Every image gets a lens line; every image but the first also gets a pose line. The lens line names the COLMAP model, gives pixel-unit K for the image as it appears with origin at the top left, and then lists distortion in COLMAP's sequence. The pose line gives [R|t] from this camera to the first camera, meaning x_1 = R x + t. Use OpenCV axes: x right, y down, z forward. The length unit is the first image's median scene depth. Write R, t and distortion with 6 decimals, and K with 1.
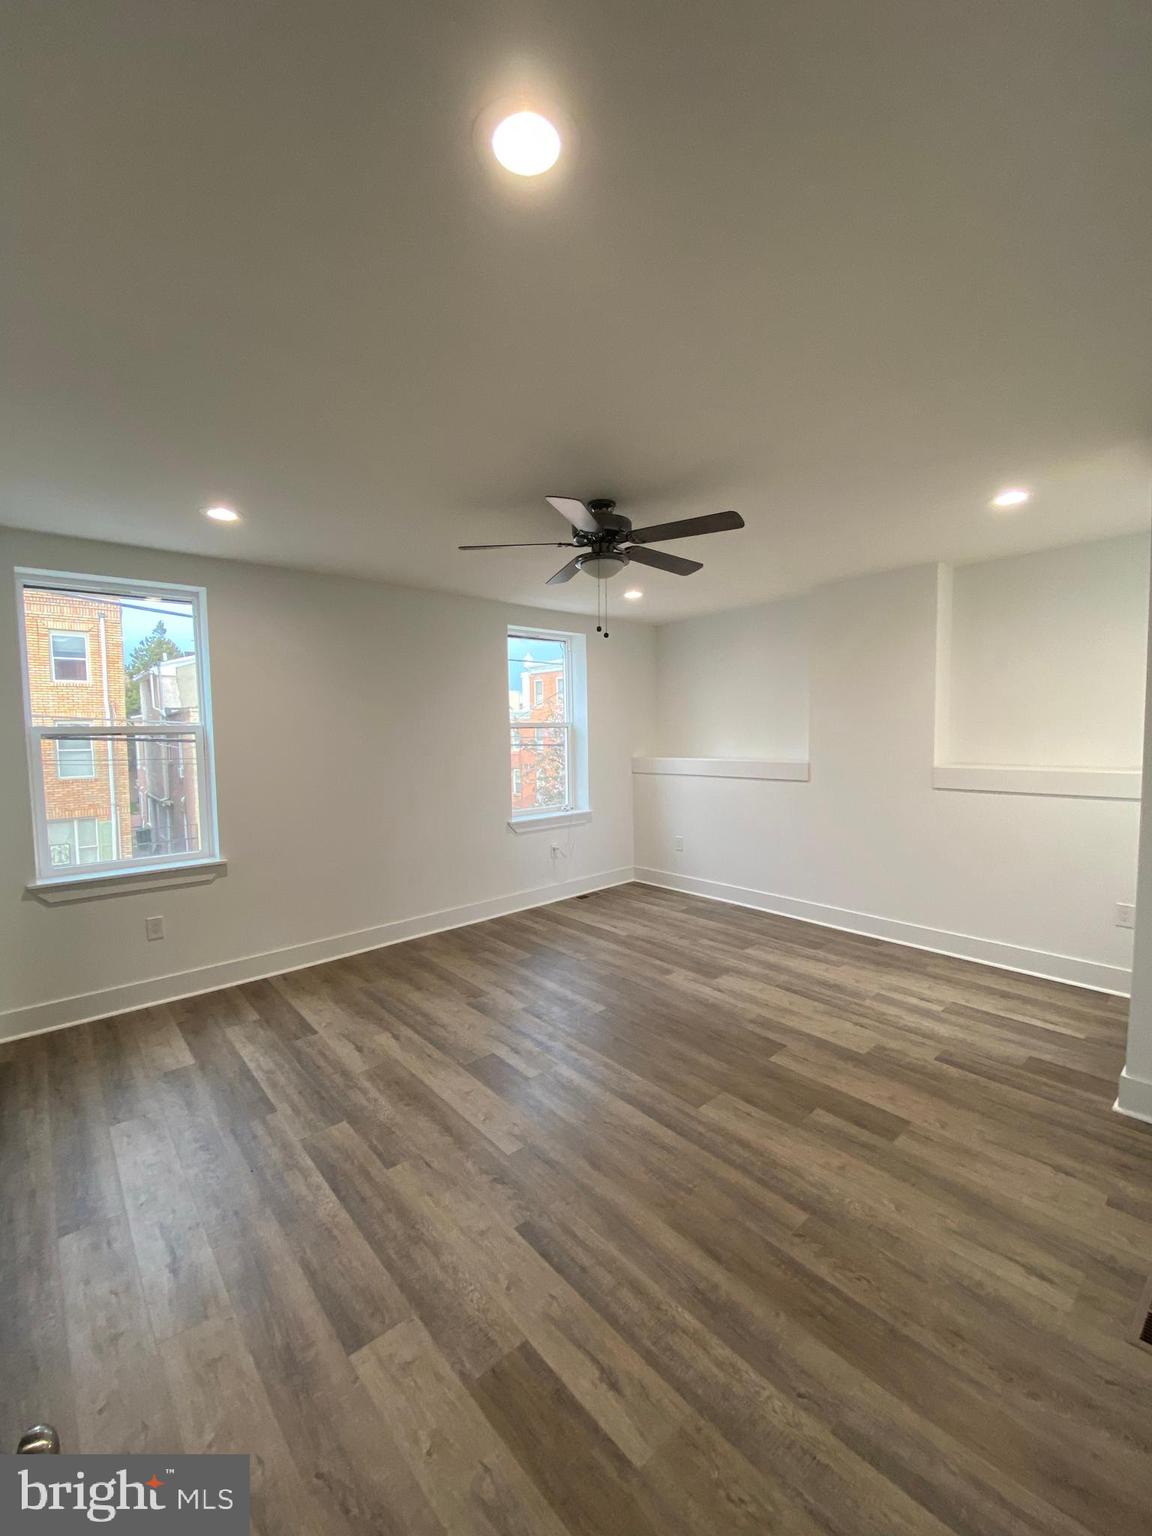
lens RADIAL K [[621.7, 0, 576.0], [0, 621.7, 768.0], [0, 0, 1]] dist [0.029312, -0.026718]
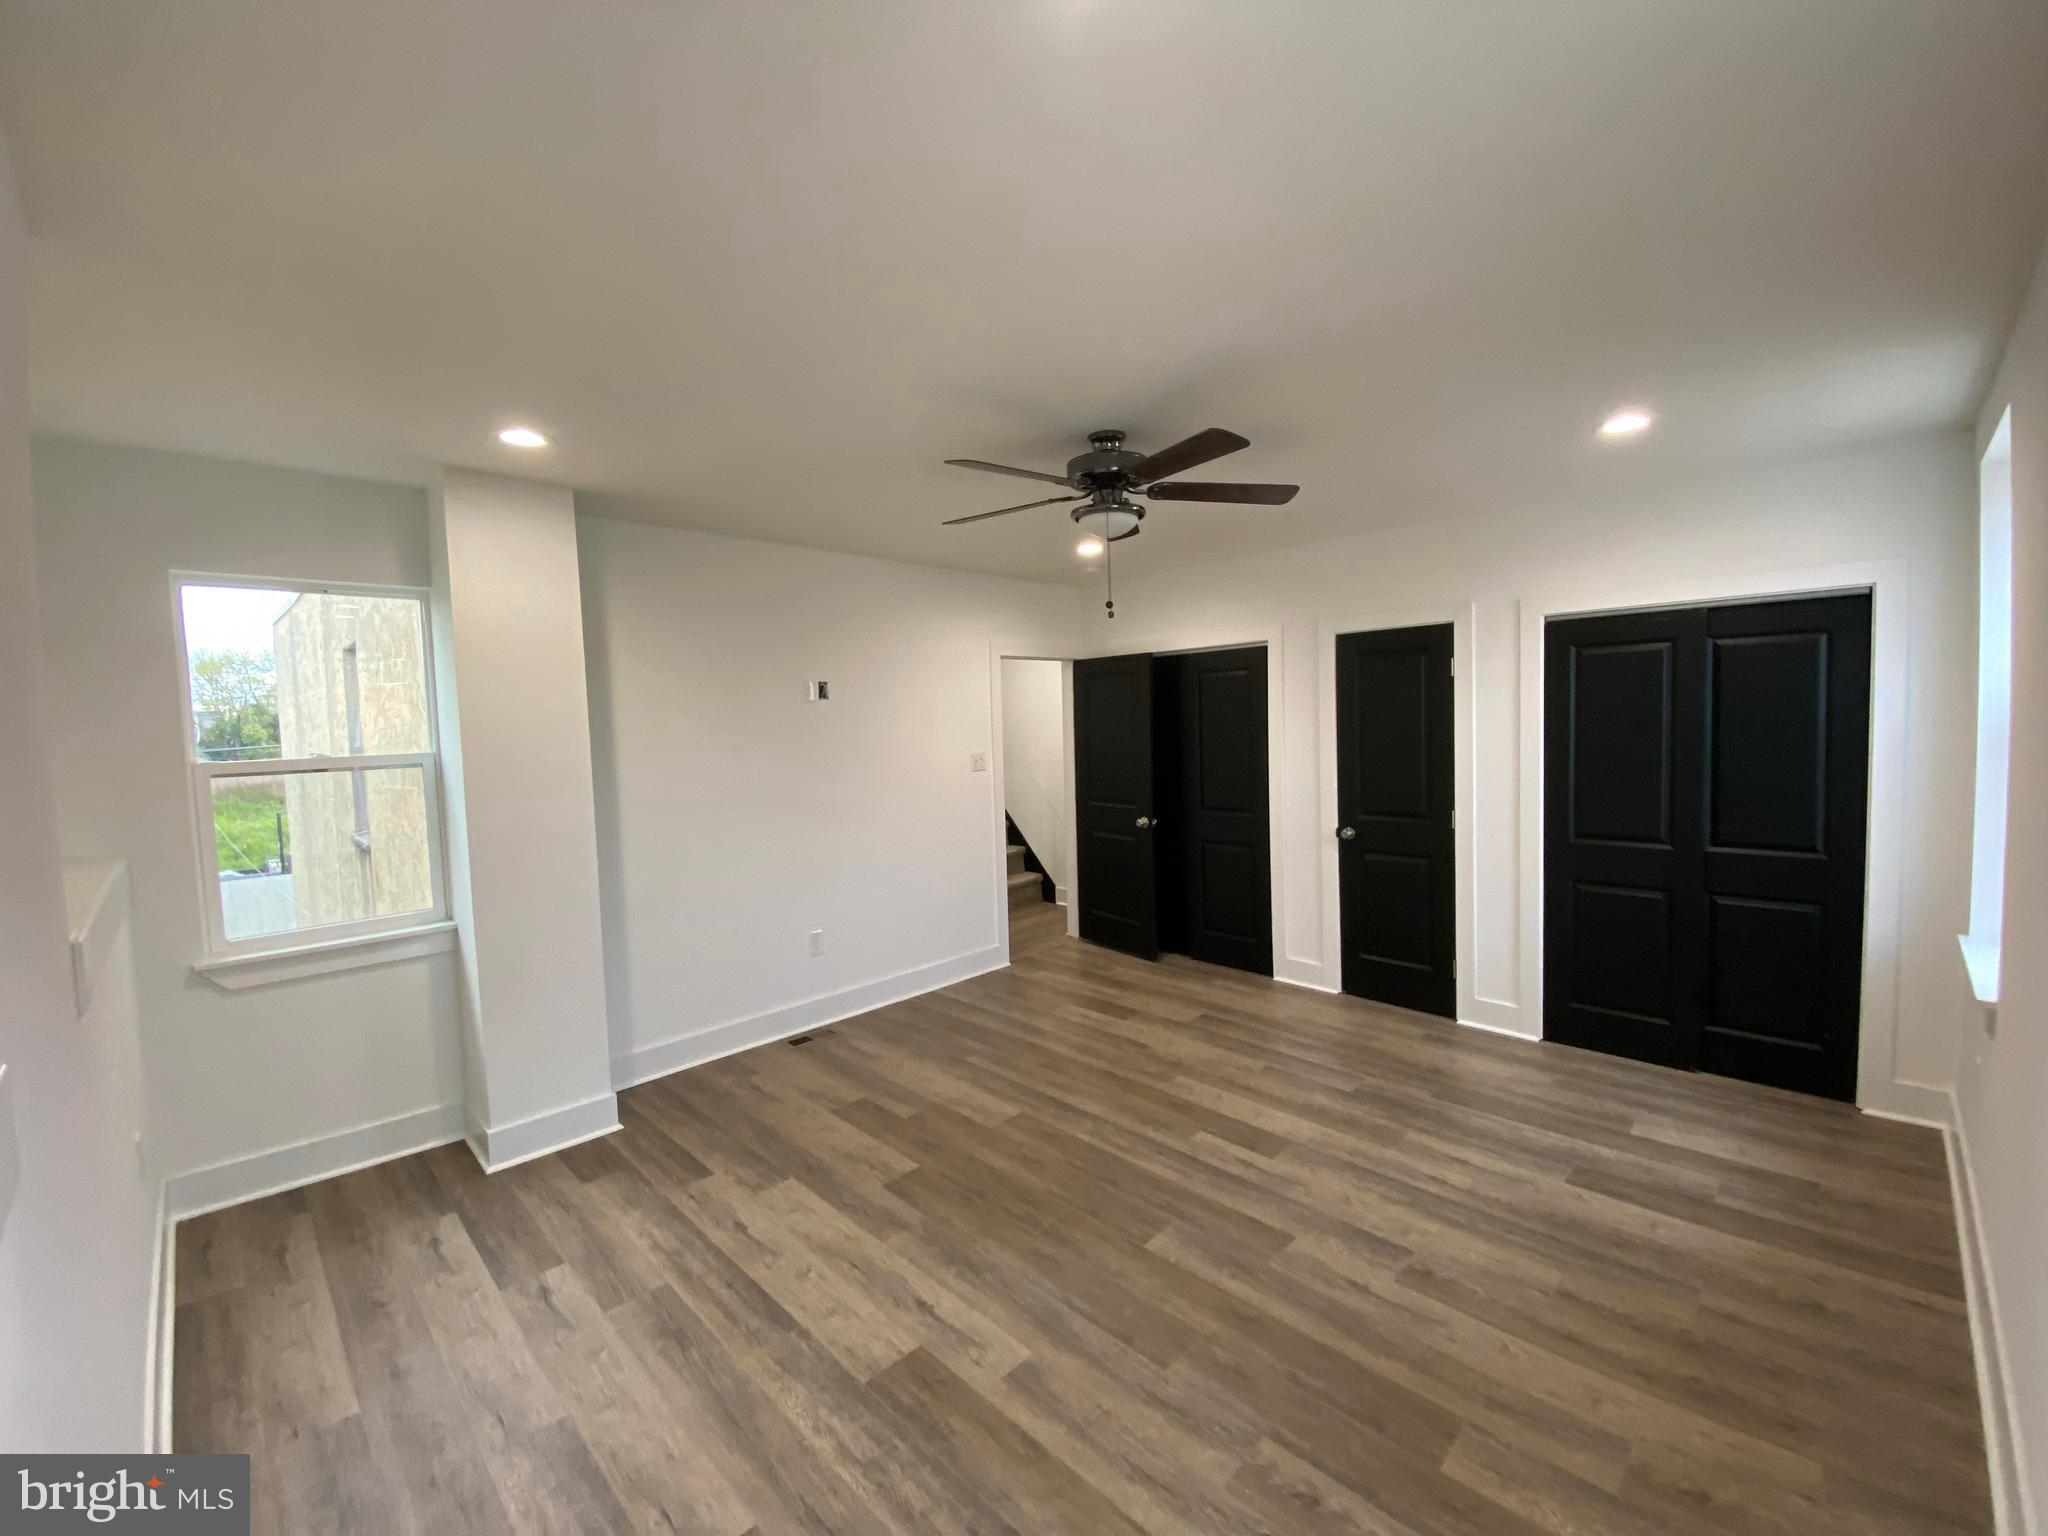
lens RADIAL K [[828.9, 0, 1024.0], [0, 828.9, 768.0], [0, 0, 1]] dist [0.029312, -0.026718]
pose [[-0.996768, 0.049614, -0.063178, 0.195251], [0.041900, 0.992123, 0.118049, -0.140958], [0.068538, 0.115020, -0.990996, 1.807652]]
